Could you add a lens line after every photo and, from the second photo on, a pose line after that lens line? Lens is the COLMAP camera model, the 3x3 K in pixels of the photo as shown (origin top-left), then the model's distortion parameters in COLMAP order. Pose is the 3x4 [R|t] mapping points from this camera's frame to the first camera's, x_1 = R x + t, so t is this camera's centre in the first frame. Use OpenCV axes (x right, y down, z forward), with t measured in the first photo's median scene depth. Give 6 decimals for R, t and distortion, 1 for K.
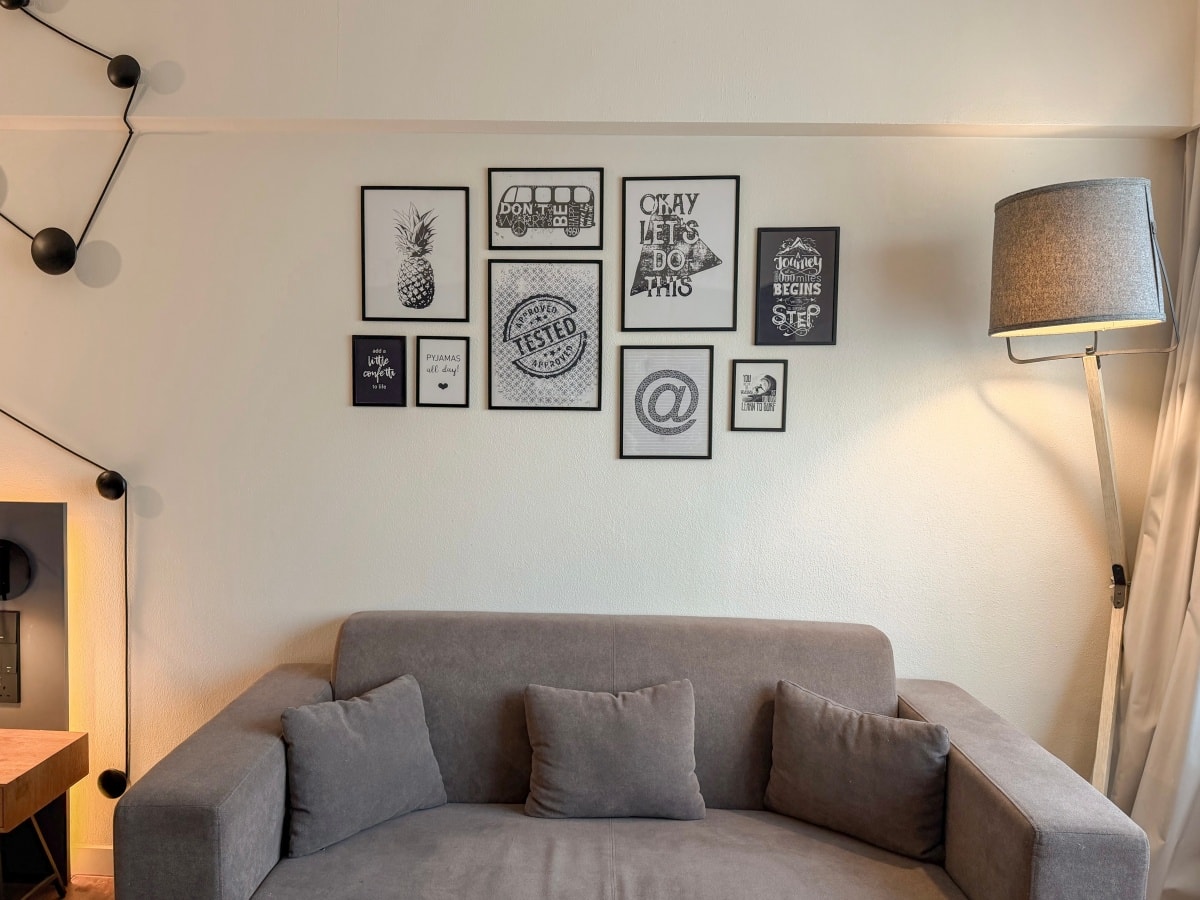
lens RADIAL K [[838.6, 0, 601.1], [0, 838.6, 451.0], [0, 0, 1]] dist [0.093844, -0.121457]
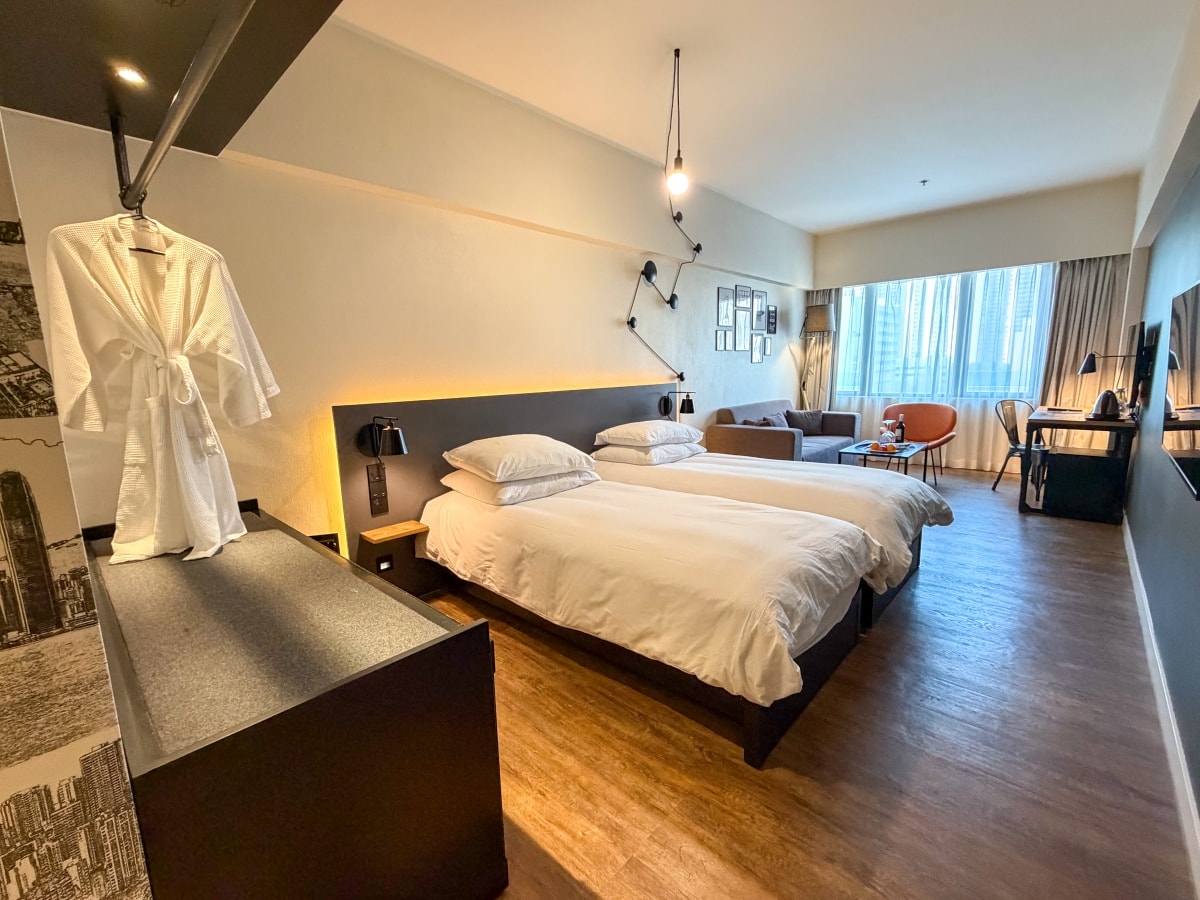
lens RADIAL K [[520.3, 0, 600.0], [0, 520.3, 450.0], [0, 0, 1]] dist [-0.000277, -0.000086]
pose [[0.652598, -0.155443, 0.741588, -2.312765], [0.079332, 0.987369, 0.137148, 0.020857], [-0.753540, -0.030671, 0.656687, -0.067190]]
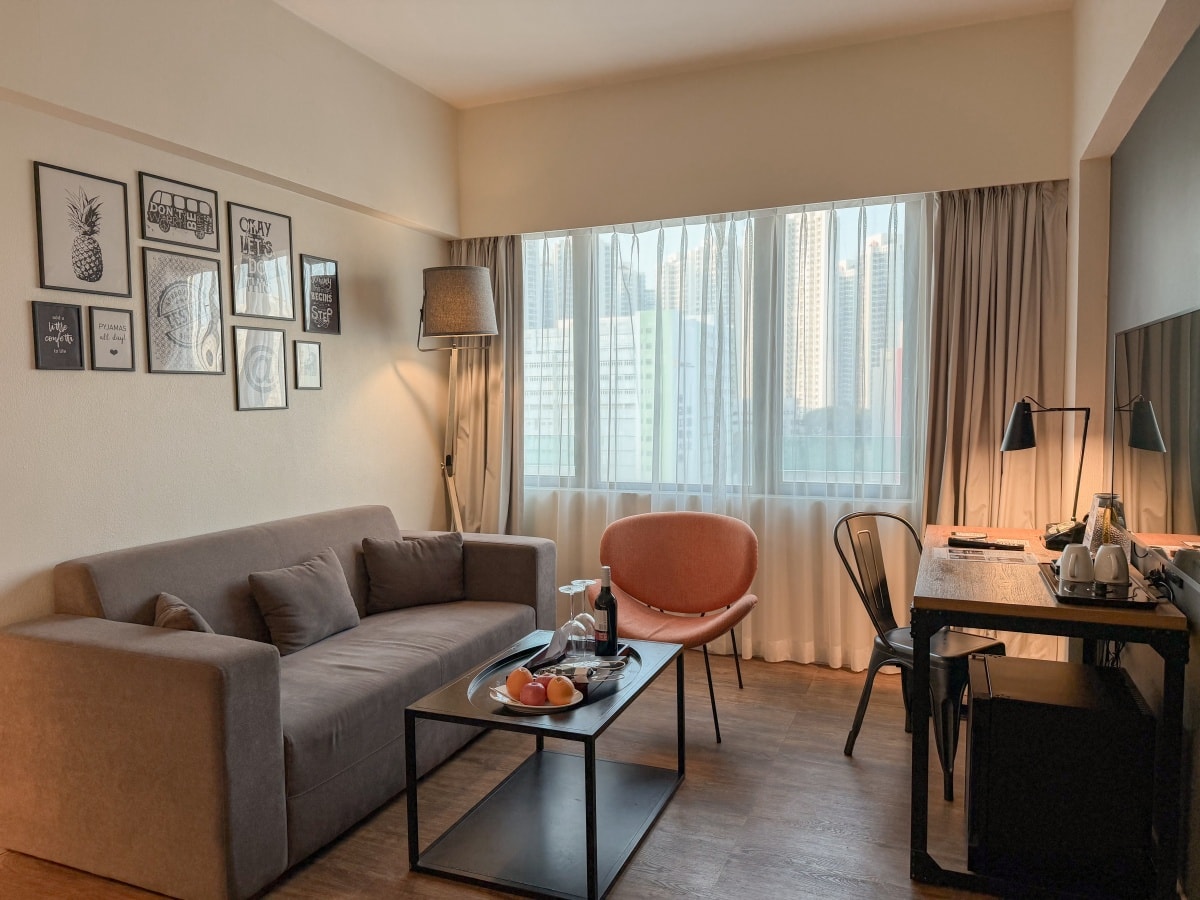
lens RADIAL K [[841.0, 0, 602.2], [0, 841.0, 446.3], [0, 0, 1]] dist [0.065399, -0.091824]
pose [[0.349657, -0.072761, 0.934048, -1.050487], [0.066913, 0.996373, 0.052567, 0.033686], [-0.934485, 0.044119, 0.353257, -0.018461]]
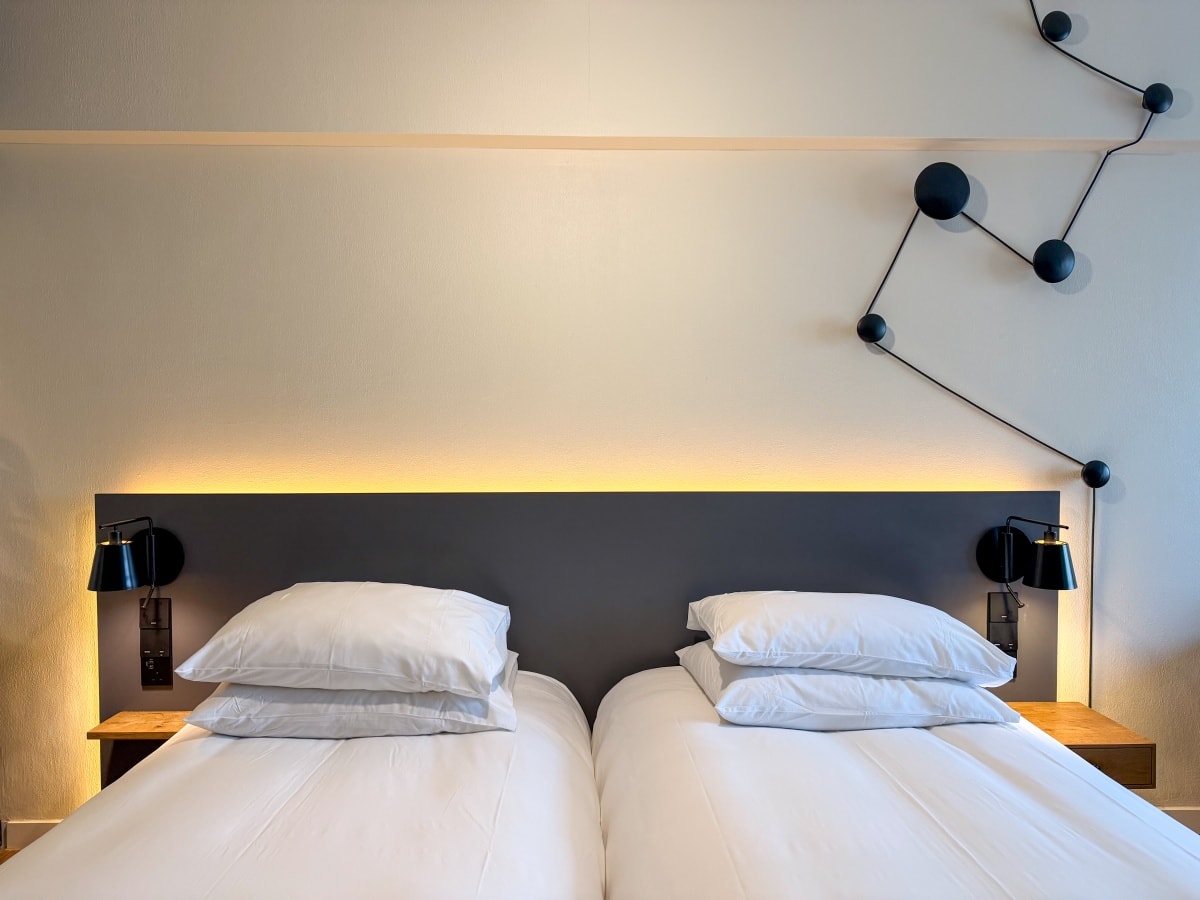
lens RADIAL K [[841.0, 0, 602.2], [0, 841.0, 446.3], [0, 0, 1]] dist [0.065399, -0.091824]
pose [[0.998213, -0.022853, 0.055214, -1.284149], [0.024219, 0.999413, -0.024211, 0.016447], [-0.054628, 0.025505, 0.998181, -0.058169]]
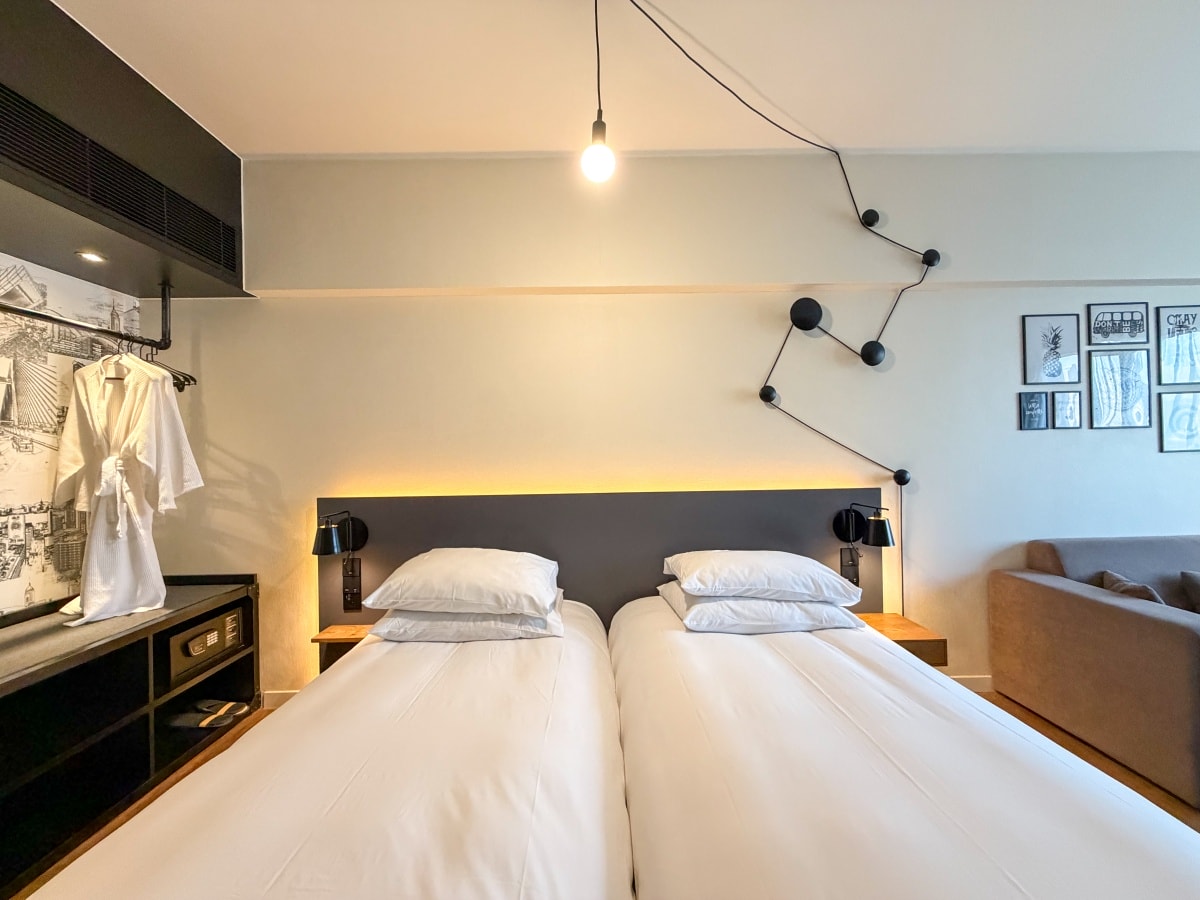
lens RADIAL K [[479.8, 0, 600.1], [0, 479.8, 450.0], [0, 0, 1]] dist [-0.000024, 0.000374]
pose [[0.998347, -0.037200, 0.043813, -1.292818], [0.039632, 0.997643, -0.056021, 0.013912], [-0.041626, 0.057665, 0.997468, -0.021634]]
